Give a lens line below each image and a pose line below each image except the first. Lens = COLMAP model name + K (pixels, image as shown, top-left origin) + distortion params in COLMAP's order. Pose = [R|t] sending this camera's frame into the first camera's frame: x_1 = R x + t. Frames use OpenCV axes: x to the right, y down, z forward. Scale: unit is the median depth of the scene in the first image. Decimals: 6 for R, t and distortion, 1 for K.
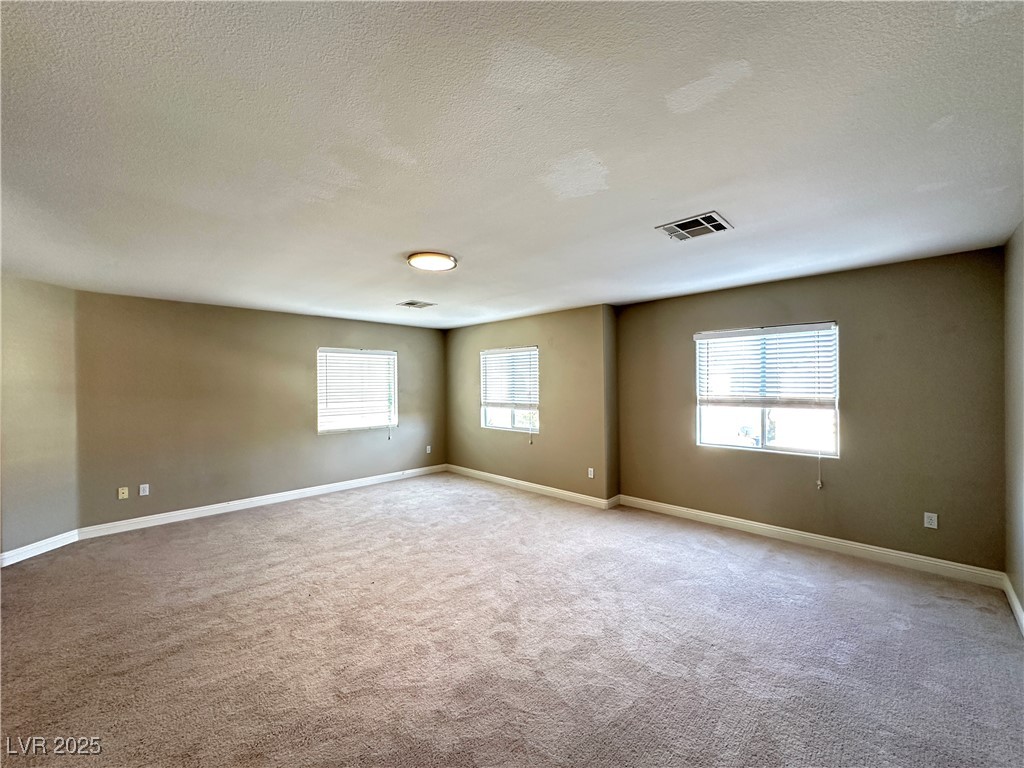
lens RADIAL K [[412.0, 0, 519.4], [0, 412.0, 389.8], [0, 0, 1]] dist [-0.000207, -0.000135]
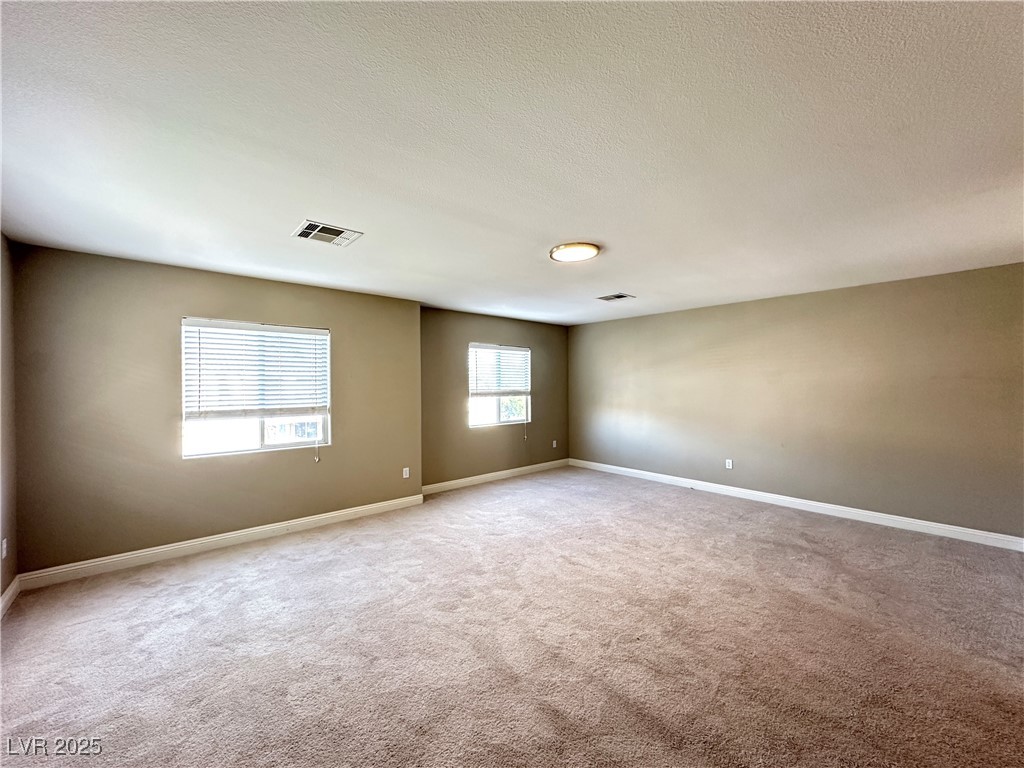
lens RADIAL K [[412.0, 0, 506.7], [0, 412.0, 380.1], [0, 0, 1]] dist [-0.000207, -0.000135]
pose [[0.074061, 0.016183, 0.997122, -0.853685], [0.018658, 0.999671, -0.017610, 0.007820], [-0.997079, 0.019908, 0.073734, 0.763004]]
